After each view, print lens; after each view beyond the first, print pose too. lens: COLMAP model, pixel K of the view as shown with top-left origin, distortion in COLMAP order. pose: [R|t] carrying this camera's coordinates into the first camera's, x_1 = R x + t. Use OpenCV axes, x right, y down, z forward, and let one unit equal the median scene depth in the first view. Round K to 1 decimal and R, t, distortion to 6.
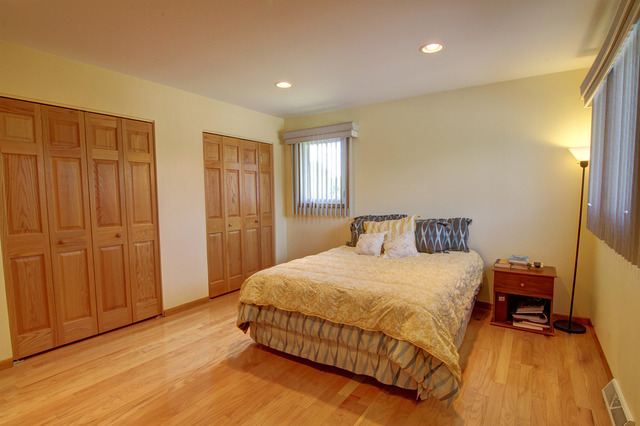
lens RADIAL K [[322.7, 0, 324.4], [0, 322.7, 219.2], [0, 0, 1]] dist [-0.009270, -0.000540]
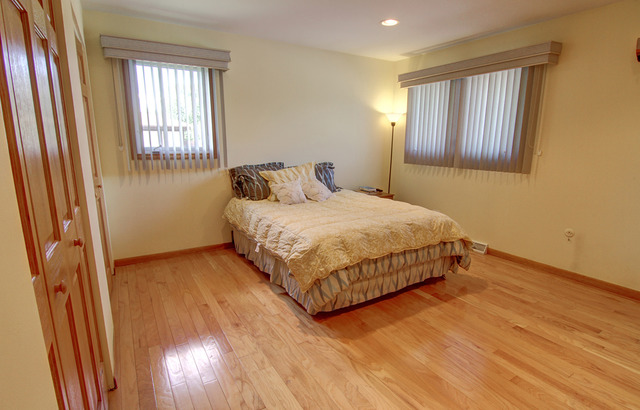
lens RADIAL K [[337.0, 0, 322.5], [0, 337.0, 206.7], [0, 0, 1]] dist [-0.000141, -0.000234]
pose [[0.419750, -0.165234, 0.892473, -0.953108], [0.060187, 0.986193, 0.154278, -0.043733], [-0.905642, -0.011043, 0.423899, 0.601430]]
